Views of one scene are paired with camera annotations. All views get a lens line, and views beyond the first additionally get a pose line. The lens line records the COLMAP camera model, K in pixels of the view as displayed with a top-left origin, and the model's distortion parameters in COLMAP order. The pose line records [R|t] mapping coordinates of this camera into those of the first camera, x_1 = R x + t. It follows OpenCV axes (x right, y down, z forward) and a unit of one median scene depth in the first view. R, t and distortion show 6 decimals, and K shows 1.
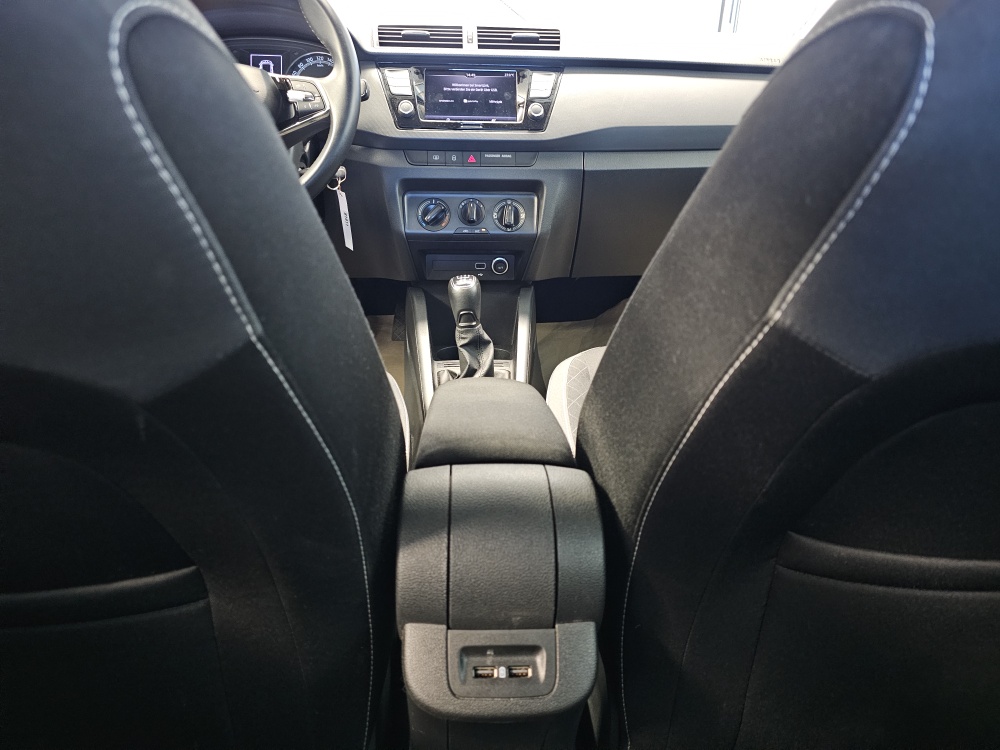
lens RADIAL K [[662.0, 0, 500.0], [0, 662.0, 375.0], [0, 0, 1]] dist [-0.001051, -0.002468]
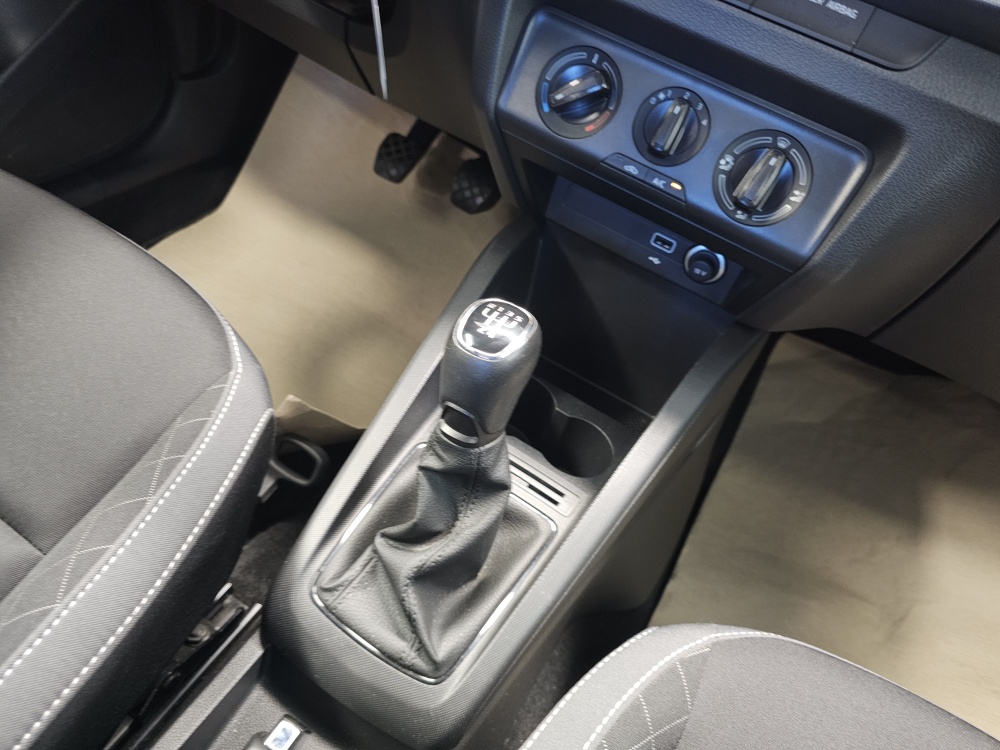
lens RADIAL K [[699.6, 0, 497.7], [0, 699.6, 369.7], [0, 0, 1]] dist [-0.005548, -0.005316]
pose [[0.816874, 0.507445, -0.274257, 0.053858], [-0.414949, 0.847236, 0.331676, -0.223894], [0.400667, -0.157135, 0.902648, 0.597335]]
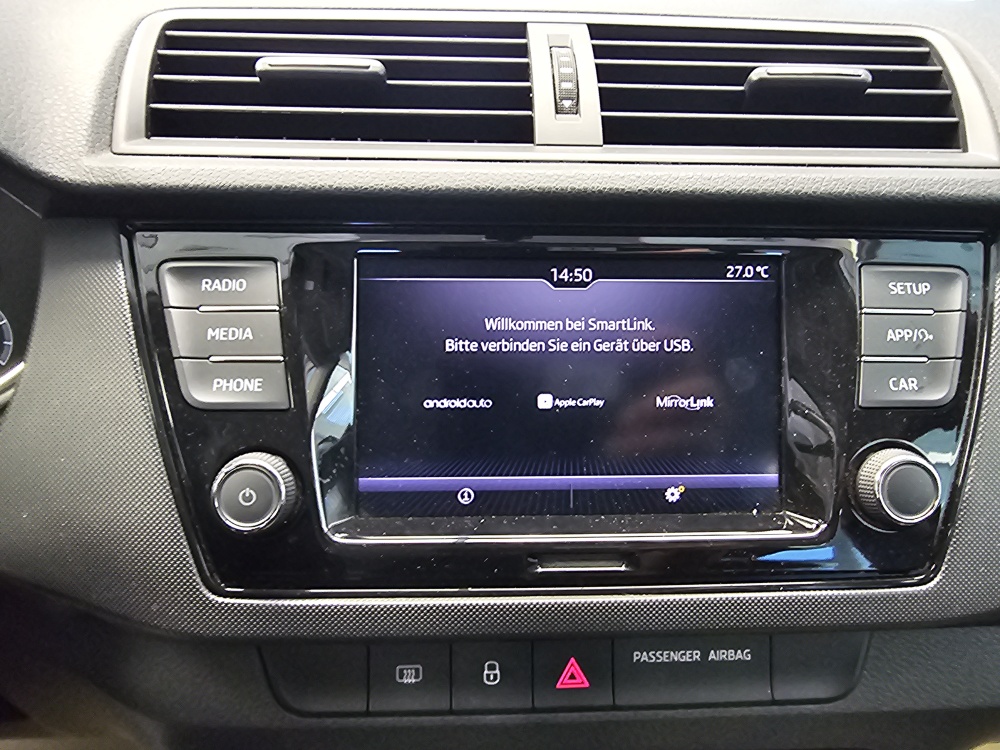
lens RADIAL K [[662.7, 0, 500.0], [0, 662.7, 375.0], [0, 0, 1]] dist [0.005080, -0.002328]
pose [[0.999706, 0.012660, -0.020680, -0.062378], [-0.010810, 0.996128, 0.087242, -0.437301], [0.021705, -0.086993, 0.995972, 0.777903]]
